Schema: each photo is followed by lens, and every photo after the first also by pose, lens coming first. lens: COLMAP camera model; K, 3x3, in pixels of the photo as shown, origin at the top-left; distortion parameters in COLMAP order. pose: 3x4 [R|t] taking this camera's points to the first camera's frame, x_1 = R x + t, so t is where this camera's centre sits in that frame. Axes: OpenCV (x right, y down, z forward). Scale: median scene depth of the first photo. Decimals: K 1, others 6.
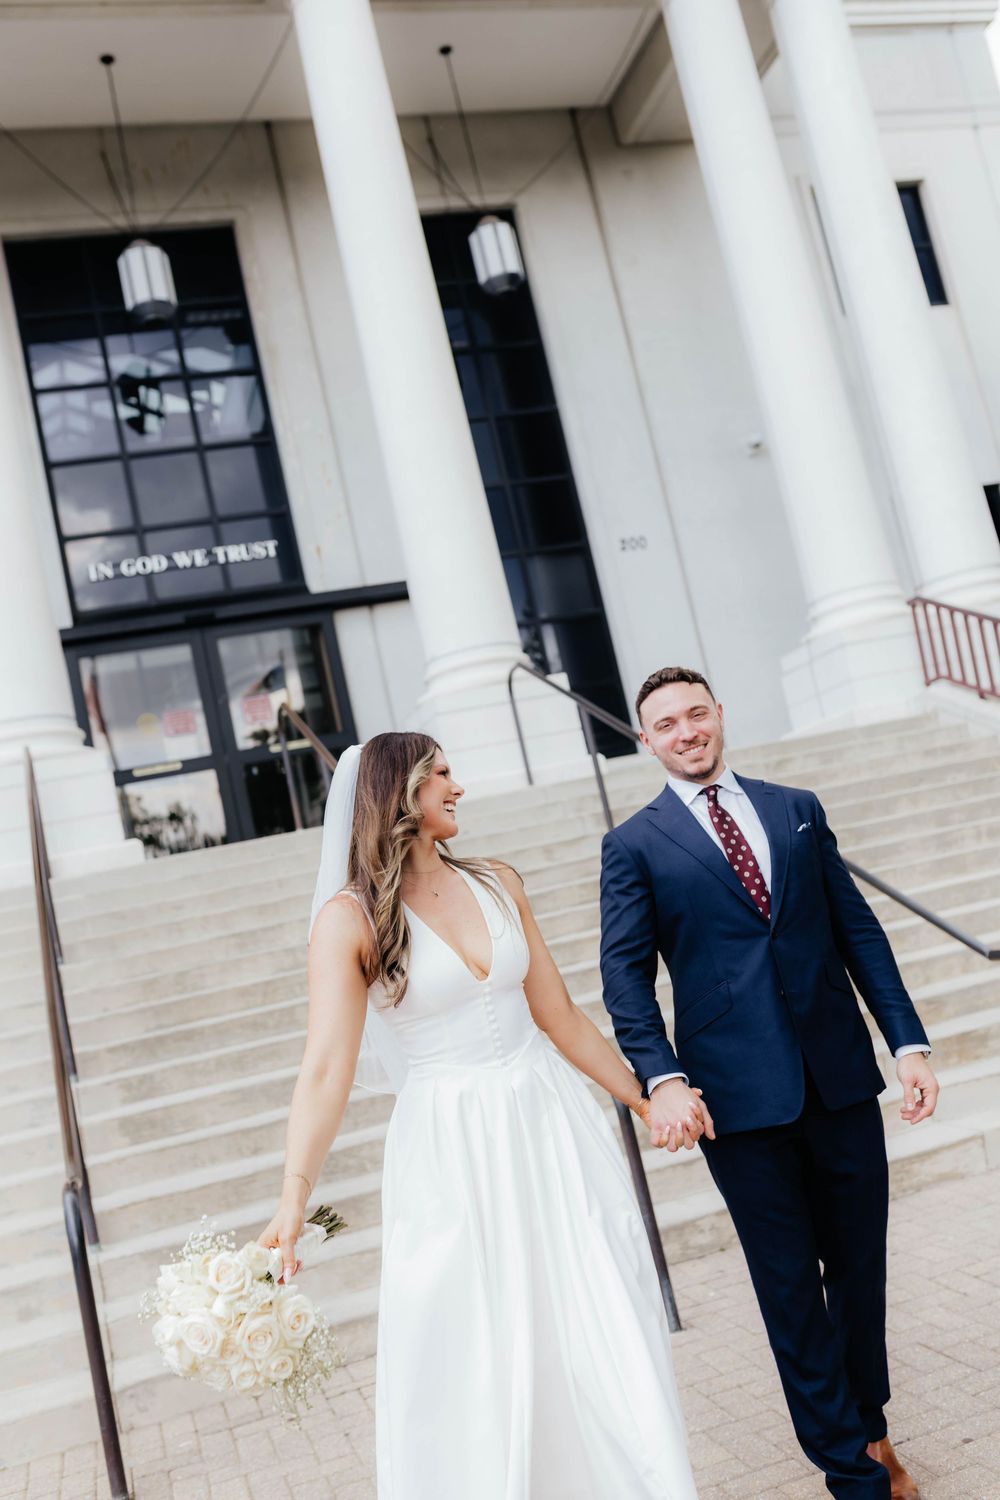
lens RADIAL K [[1441.9, 0, 500.0], [0, 1441.9, 750.0], [0, 0, 1]] dist [-0.001483, -0.000015]
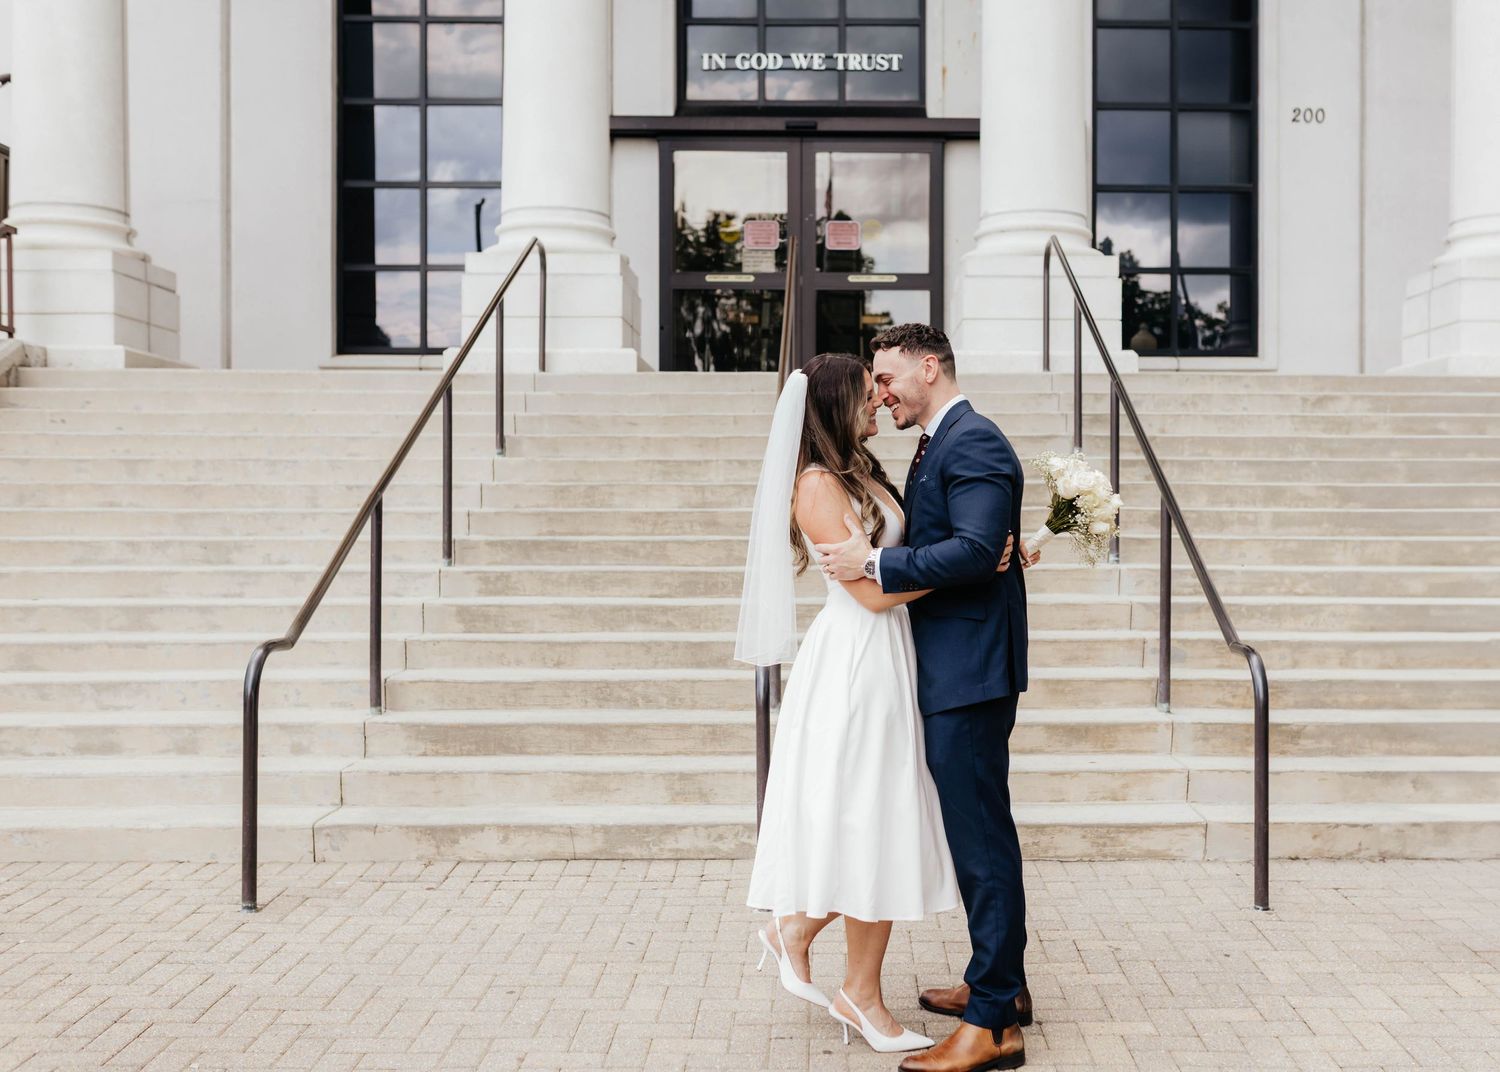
lens RADIAL K [[1604.1, 0, 860.6], [0, 1604.1, 530.1], [0, 0, 1]] dist [-0.001623, -0.002246]
pose [[0.945371, 0.216383, -0.243827, 0.156579], [-0.175108, 0.967943, 0.180065, -0.035220], [0.274974, -0.127532, 0.952956, -0.026950]]
